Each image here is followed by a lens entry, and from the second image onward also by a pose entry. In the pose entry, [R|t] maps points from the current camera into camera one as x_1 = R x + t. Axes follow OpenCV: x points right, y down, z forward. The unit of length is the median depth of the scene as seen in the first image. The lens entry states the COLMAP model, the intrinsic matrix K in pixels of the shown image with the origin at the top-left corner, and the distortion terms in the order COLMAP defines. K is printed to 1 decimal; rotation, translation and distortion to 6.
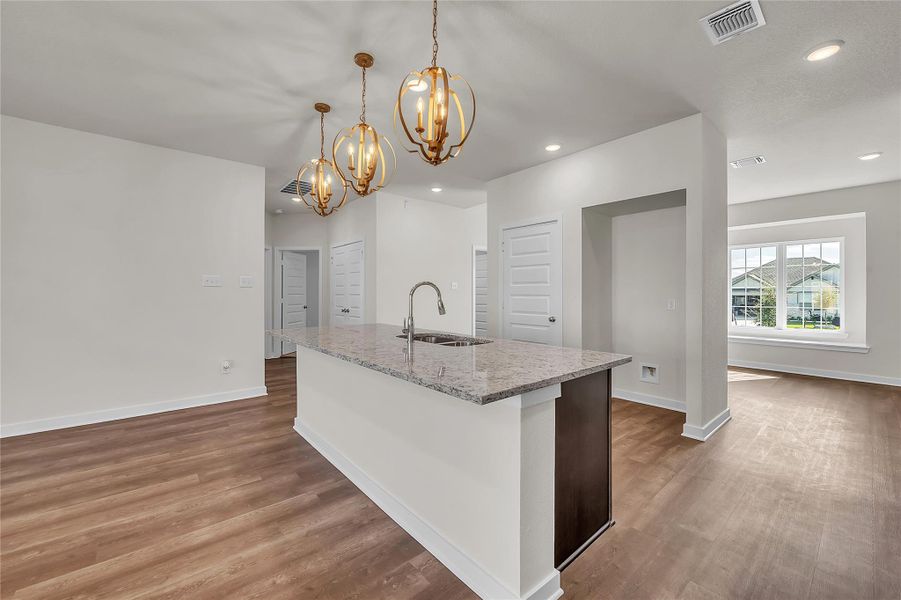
lens RADIAL K [[358.8, 0, 454.5], [0, 358.8, 293.5], [0, 0, 1]] dist [-0.007198, -0.002188]
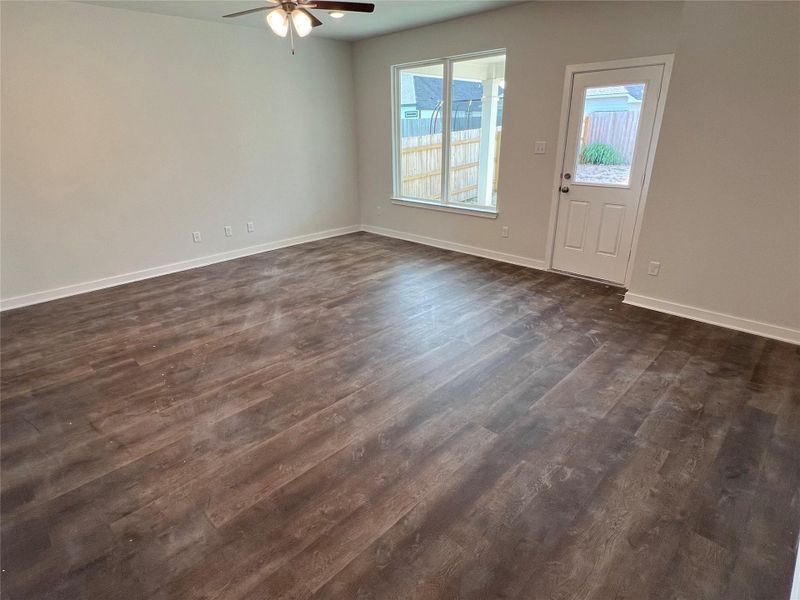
lens RADIAL K [[425.8, 0, 400.7], [0, 425.8, 300.9], [0, 0, 1]] dist [-0.003016, -0.000213]
pose [[-0.996825, 0.043606, -0.066620, -0.997689], [0.015432, 0.926642, 0.375628, -0.143444], [0.078112, 0.373408, -0.924373, 1.543640]]
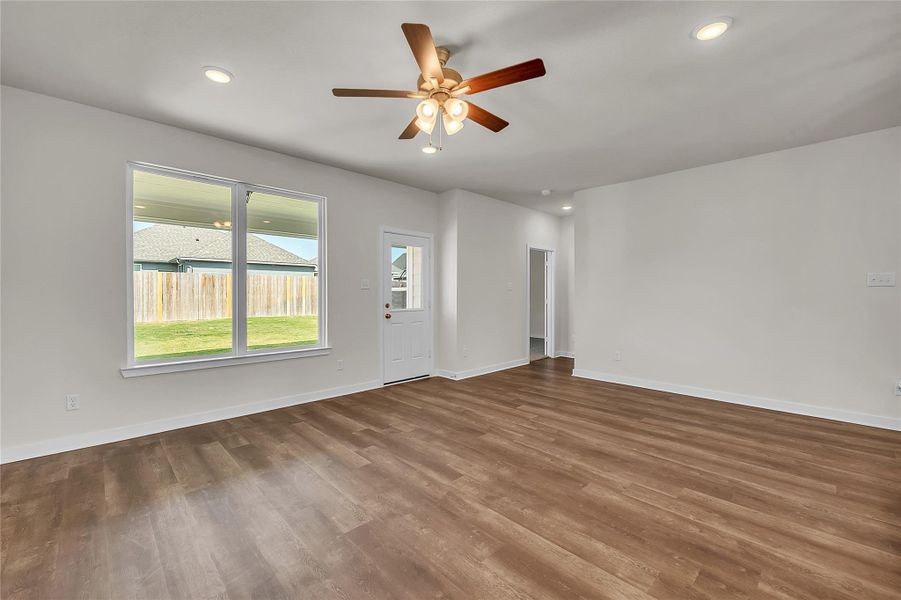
lens RADIAL K [[370.2, 0, 451.4], [0, 370.2, 295.2], [0, 0, 1]] dist [-0.003021, -0.005069]
pose [[0.056225, 0.002157, -0.998416, 0.181423], [0.000400, 0.999998, 0.002183, -0.001501], [0.998418, -0.000522, 0.056224, -0.069857]]
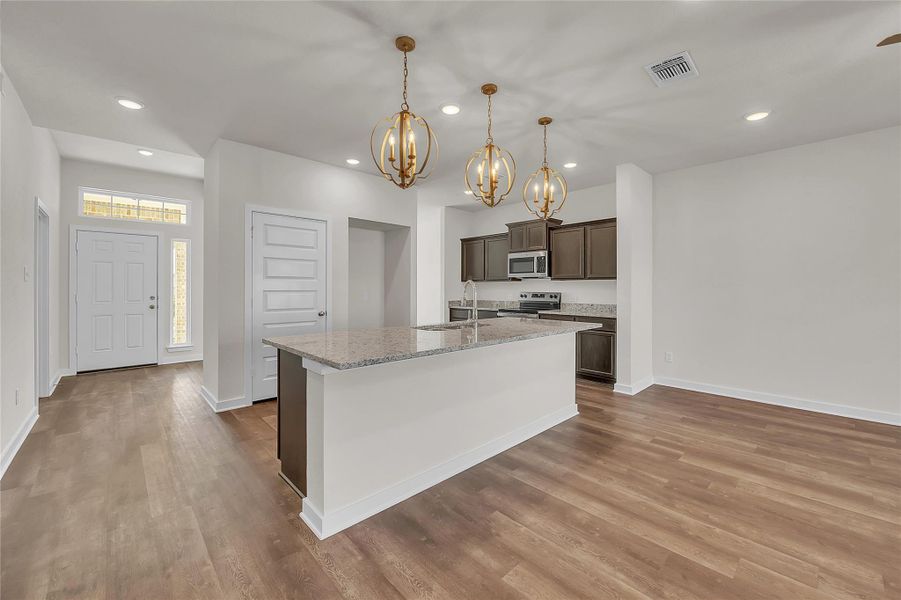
lens RADIAL K [[361.8, 0, 451.6], [0, 361.8, 286.3], [0, 0, 1]] dist [-0.011261, -0.000762]
pose [[-0.043623, 0.004548, 0.999038, -1.327132], [-0.002084, 0.999987, -0.004643, -0.005507], [-0.999046, -0.002284, -0.043613, 1.096702]]
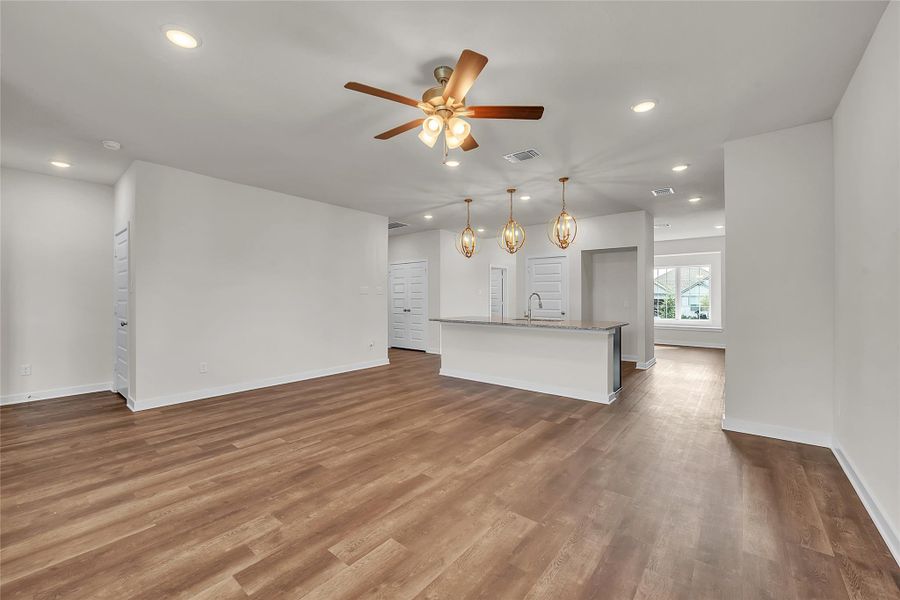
lens RADIAL K [[358.4, 0, 454.0], [0, 358.4, 293.5], [0, 0, 1]] dist [-0.007198, -0.002188]
pose [[0.983364, 0.001242, 0.181639, -0.926271], [0.000690, 0.999944, -0.010574, -0.006987], [-0.181642, 0.010524, 0.983308, -1.003748]]
